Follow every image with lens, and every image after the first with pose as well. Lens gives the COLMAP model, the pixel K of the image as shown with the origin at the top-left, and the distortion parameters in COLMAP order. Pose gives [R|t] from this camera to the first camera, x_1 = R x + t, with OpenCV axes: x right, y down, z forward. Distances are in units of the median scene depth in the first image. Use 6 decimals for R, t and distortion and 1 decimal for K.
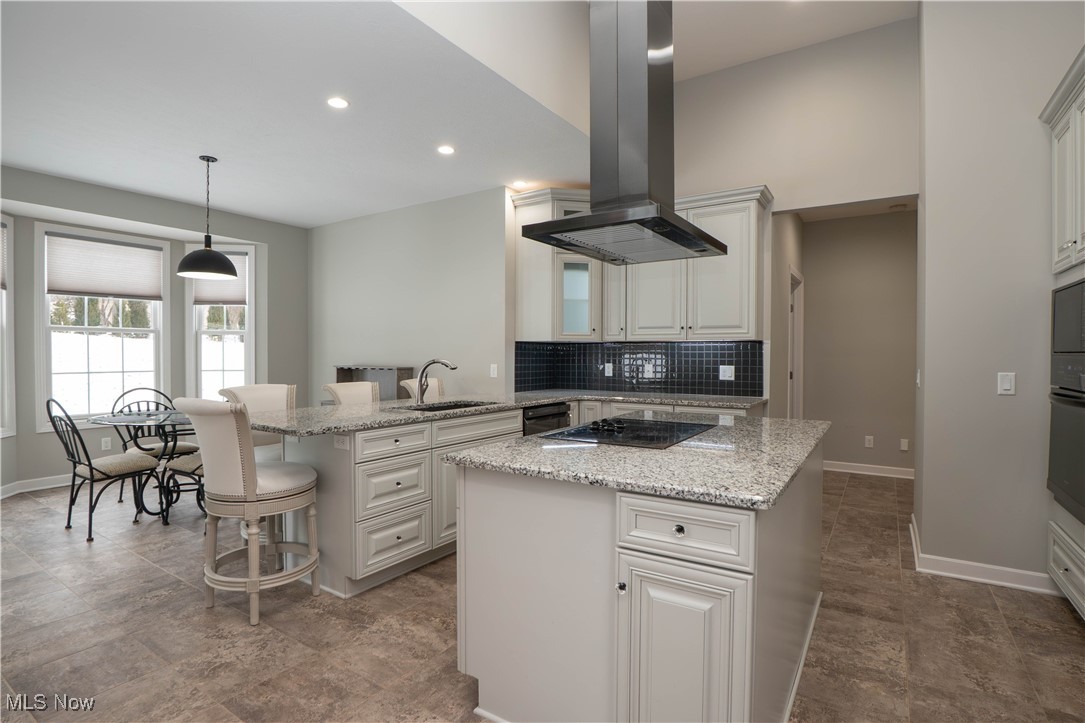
lens RADIAL K [[529.8, 0, 538.2], [0, 529.8, 361.9], [0, 0, 1]] dist [-0.040824, 0.005830]
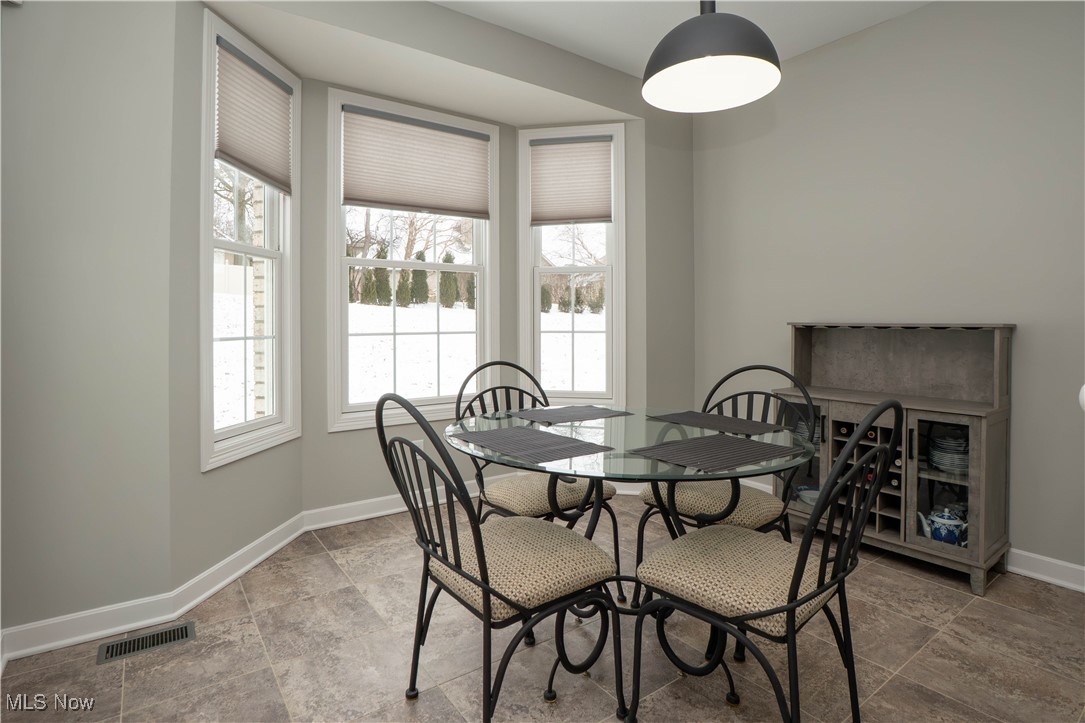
lens RADIAL K [[529.8, 0, 518.0], [0, 529.8, 323.9], [0, 0, 1]] dist [-0.040824, 0.005830]
pose [[0.927416, -0.002873, -0.374020, -0.635187], [-0.001628, 0.999930, -0.011718, 0.020744], [0.374027, 0.011477, 0.927347, 0.593925]]
